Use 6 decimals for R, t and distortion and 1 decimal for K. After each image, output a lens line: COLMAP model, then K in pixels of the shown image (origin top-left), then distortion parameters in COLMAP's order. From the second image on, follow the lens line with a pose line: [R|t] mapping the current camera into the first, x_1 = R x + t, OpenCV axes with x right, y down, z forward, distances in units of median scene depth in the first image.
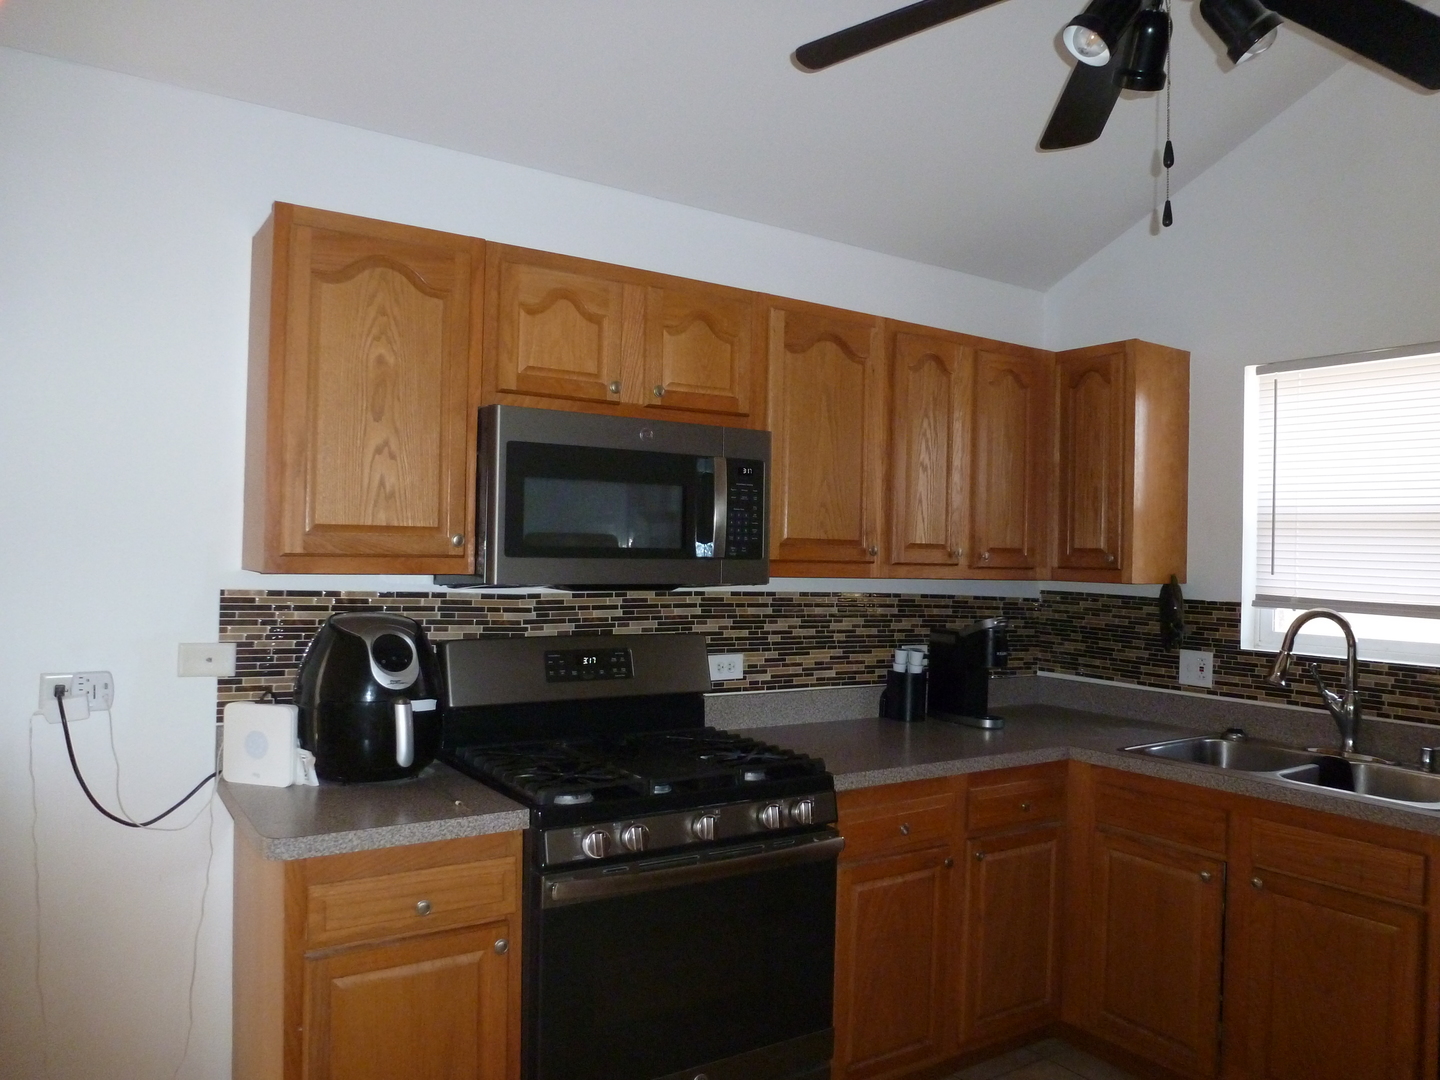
lens RADIAL K [[1030.8, 0, 720.0], [0, 1030.8, 540.0], [0, 0, 1]] dist [-0.044819, 0.005630]
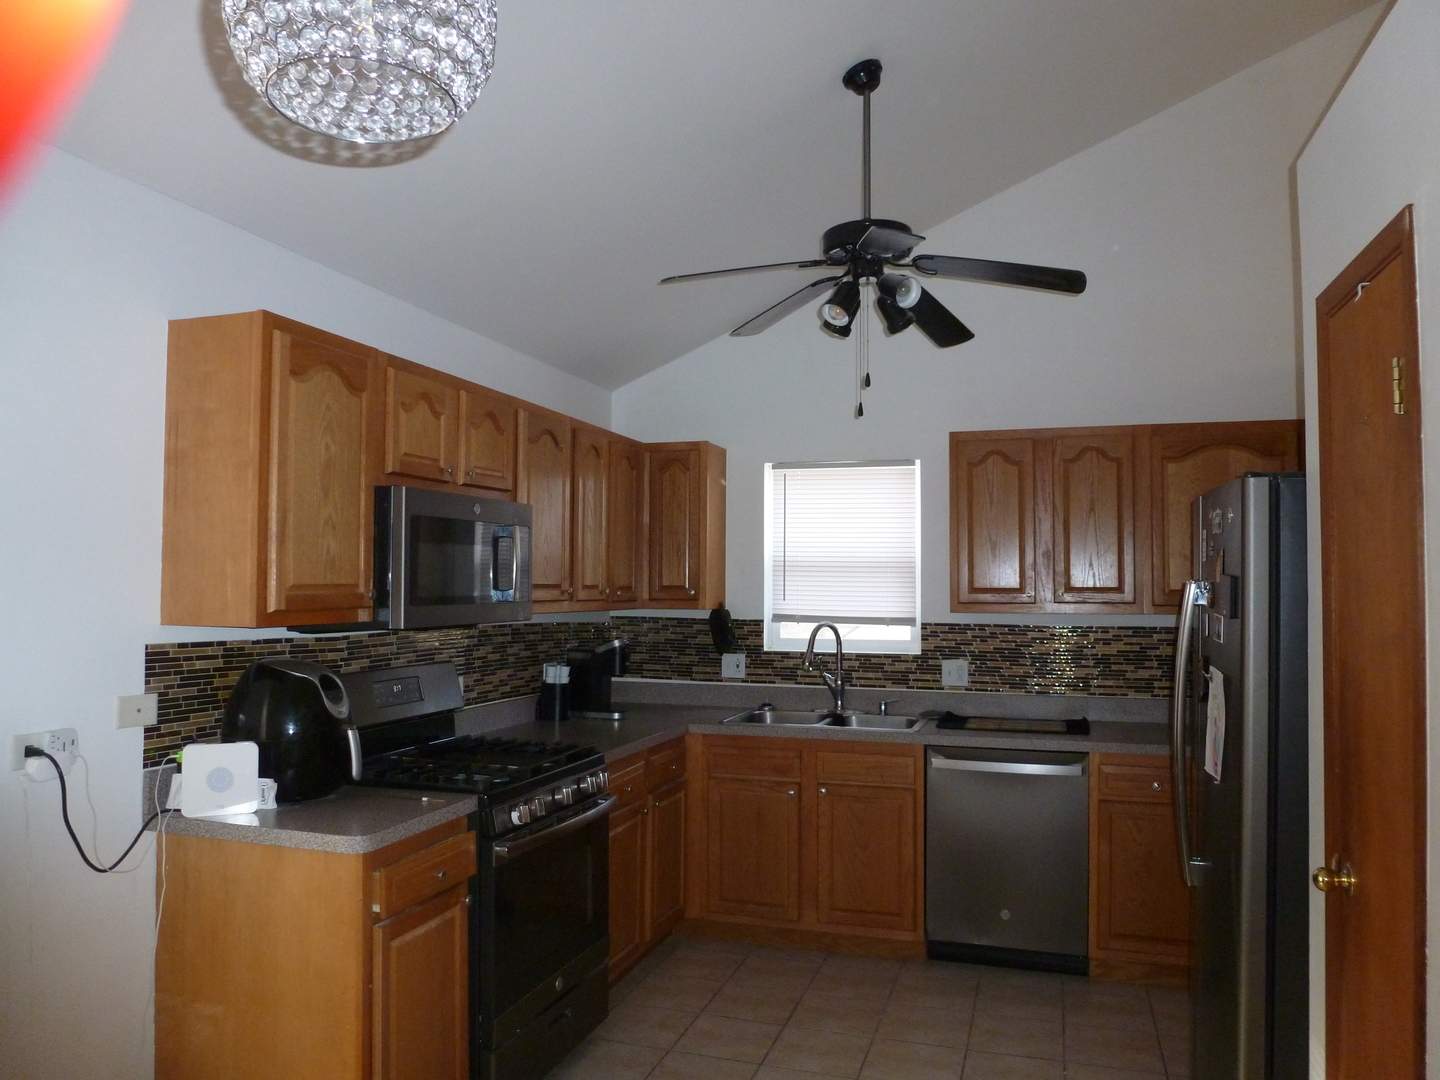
lens RADIAL K [[1030.8, 0, 720.0], [0, 1030.8, 540.0], [0, 0, 1]] dist [-0.044819, 0.005630]
pose [[0.786419, 0.007796, 0.617644, -0.529152], [0.005347, 0.999797, -0.019428, -0.029866], [-0.617670, 0.018581, 0.786218, -0.175402]]
